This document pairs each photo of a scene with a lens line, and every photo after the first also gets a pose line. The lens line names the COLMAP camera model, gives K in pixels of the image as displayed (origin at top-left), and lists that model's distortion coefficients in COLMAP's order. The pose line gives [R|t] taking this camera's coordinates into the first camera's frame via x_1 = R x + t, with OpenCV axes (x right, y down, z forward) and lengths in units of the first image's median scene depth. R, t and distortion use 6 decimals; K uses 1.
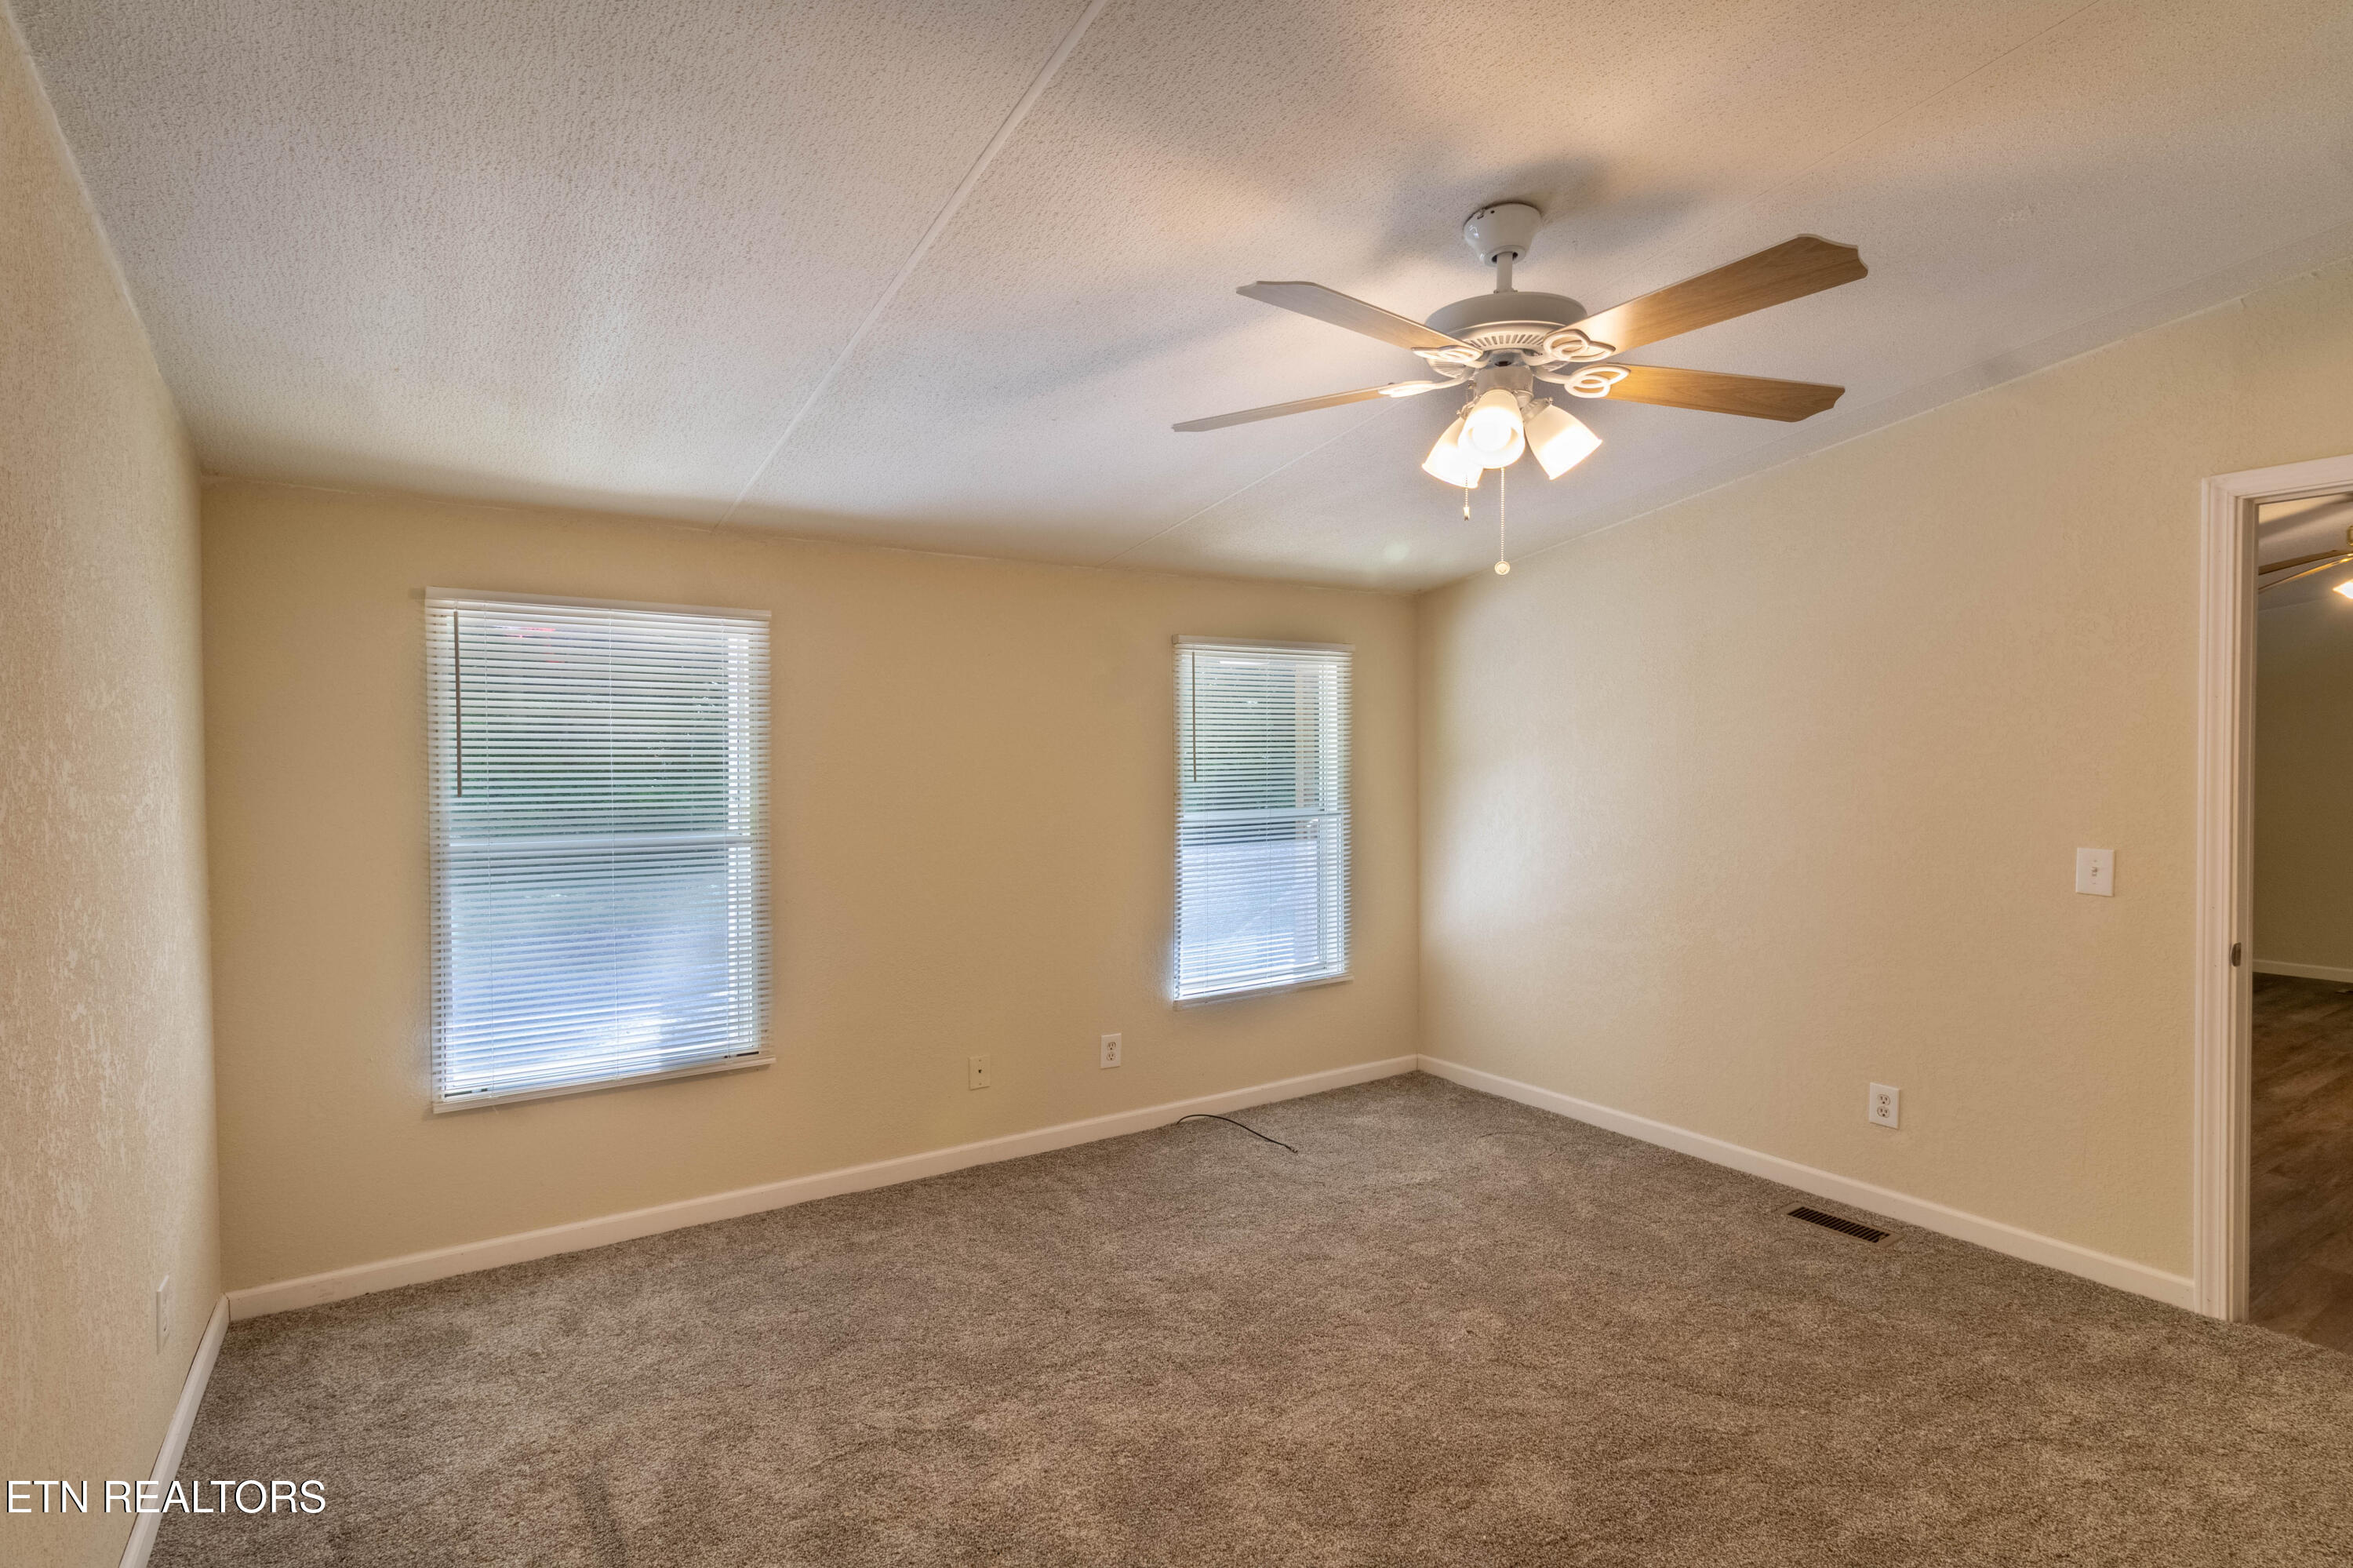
lens RADIAL K [[1113.1, 0, 1174.9], [0, 1113.1, 751.0], [0, 0, 1]] dist [0.002668, -0.000219]
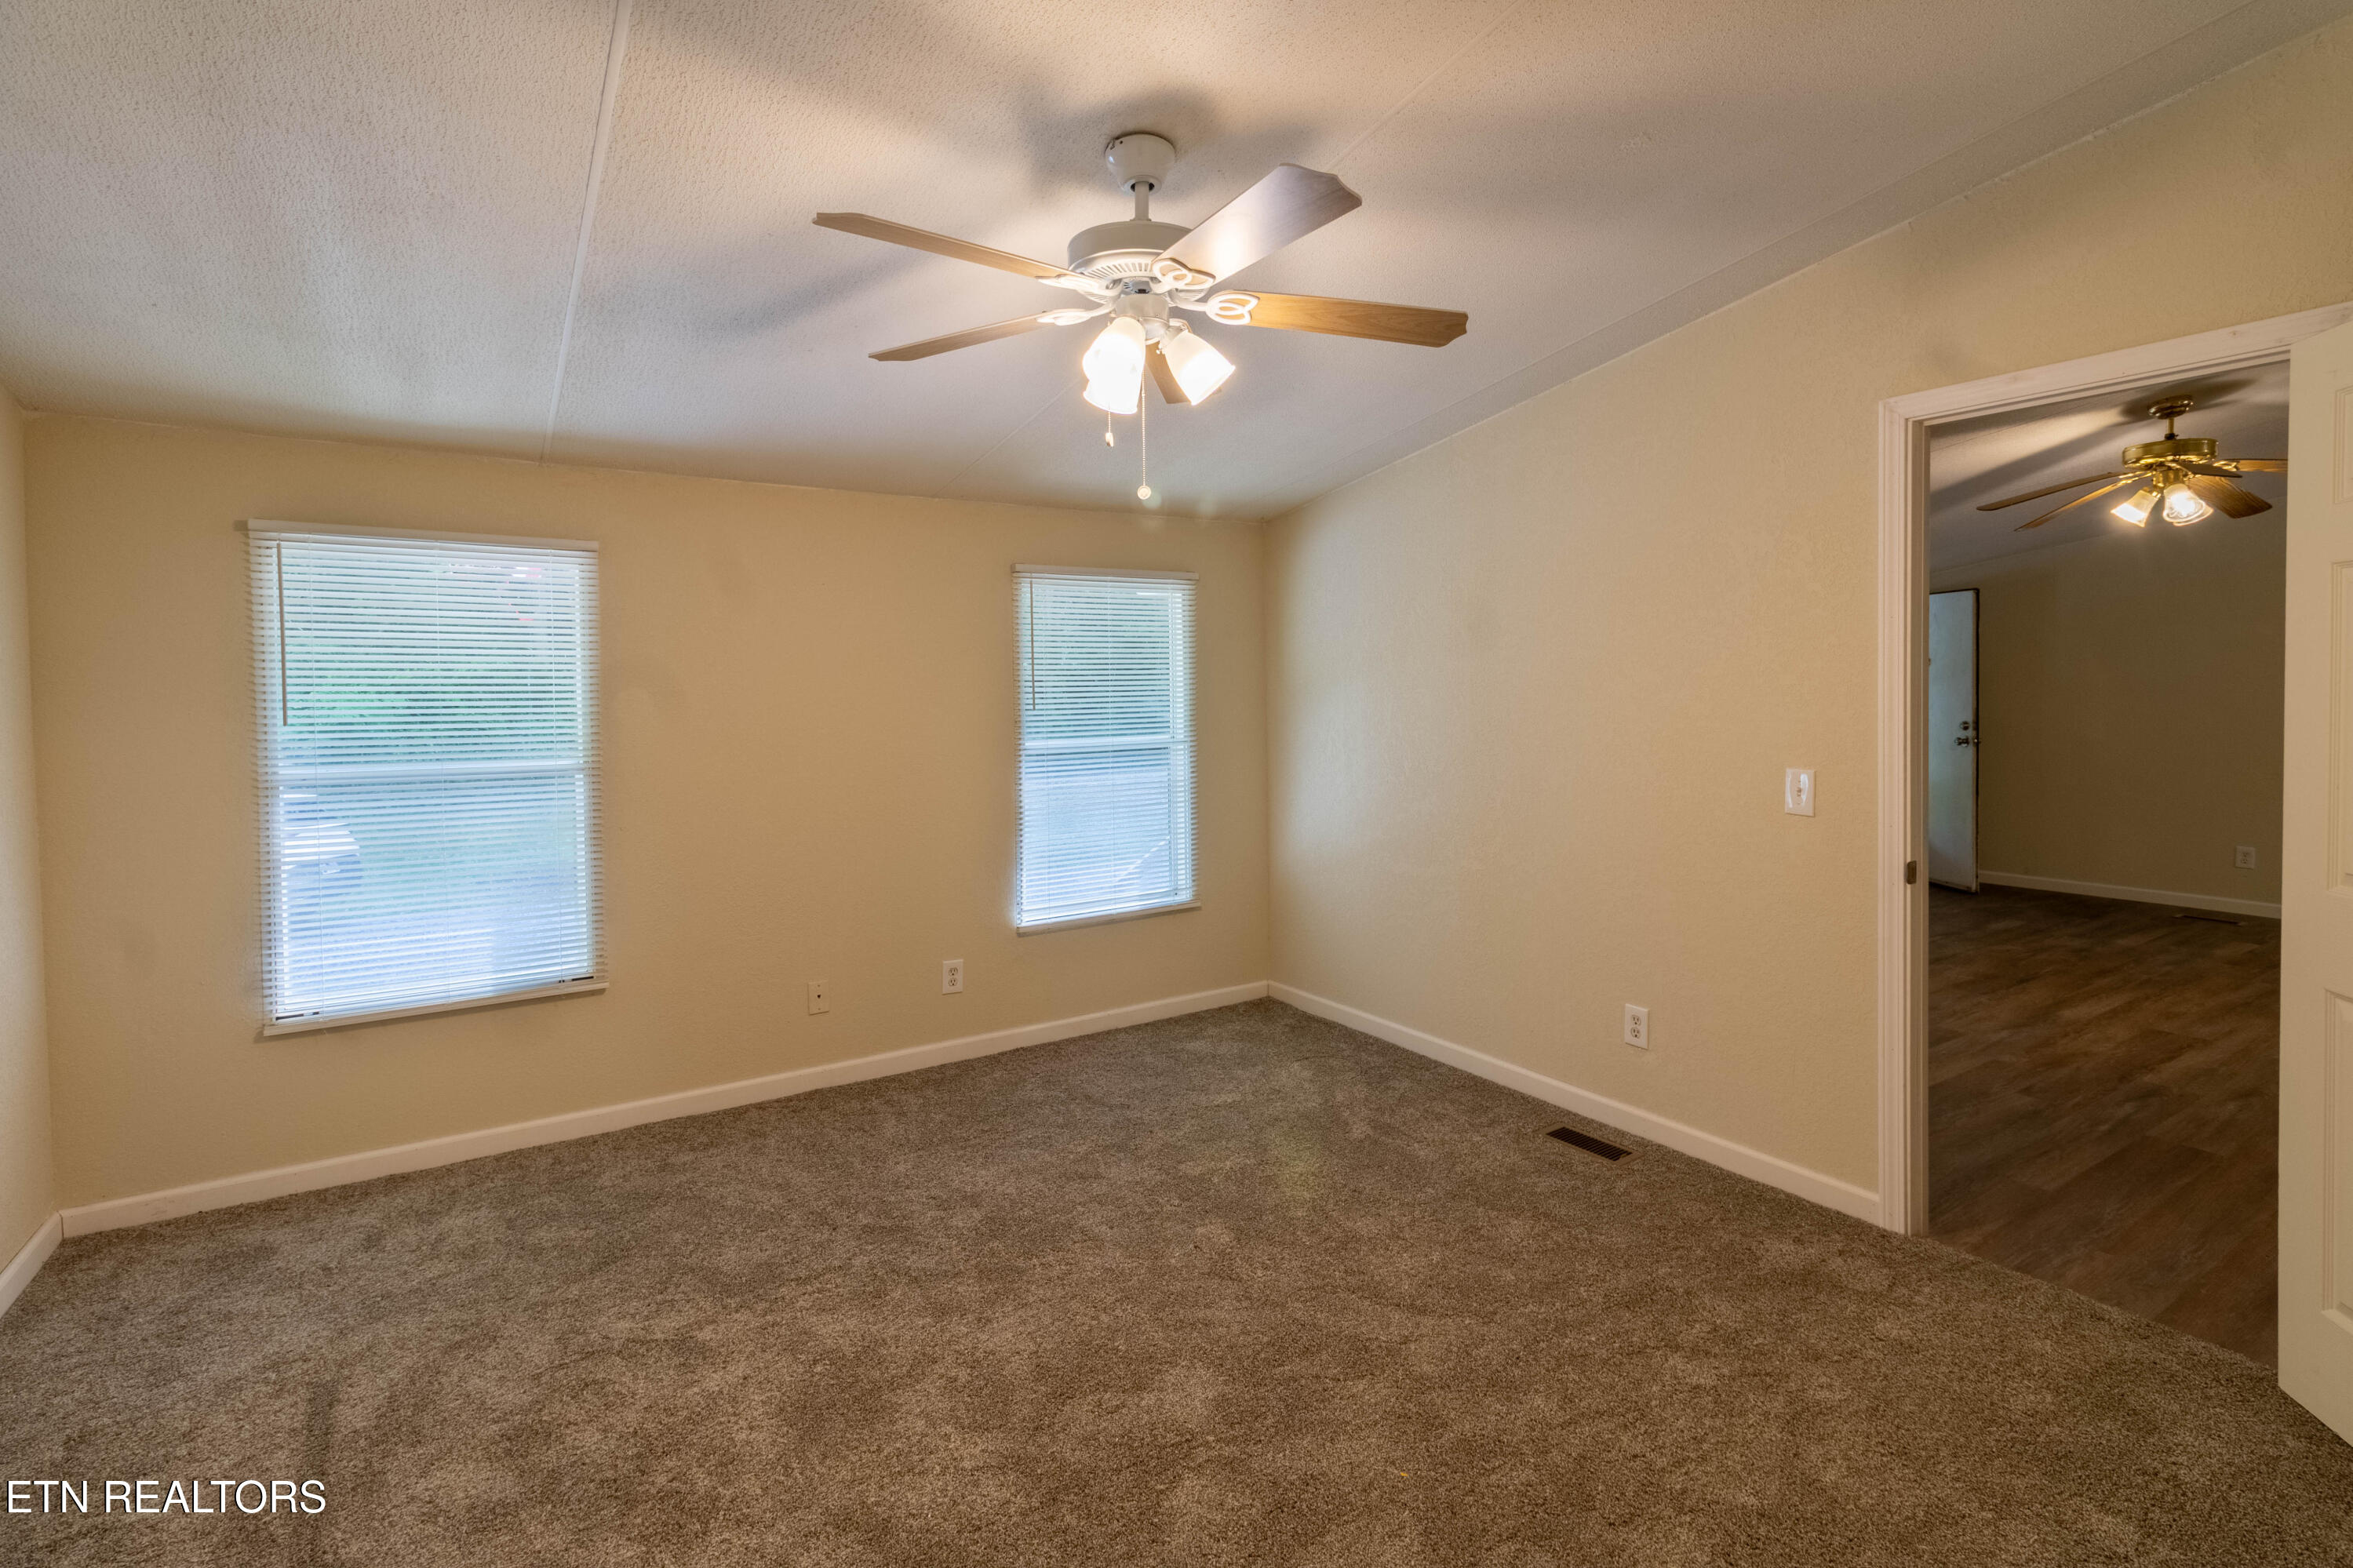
lens RADIAL K [[1122.8, 0, 1184.4], [0, 1122.8, 688.7], [0, 0, 1]] dist [0.000790, 0.000630]
pose [[0.999901, -0.003196, -0.013679, 0.244236], [0.003243, 0.999989, 0.003384, 0.008505], [0.013668, -0.003428, 0.999901, -0.019536]]
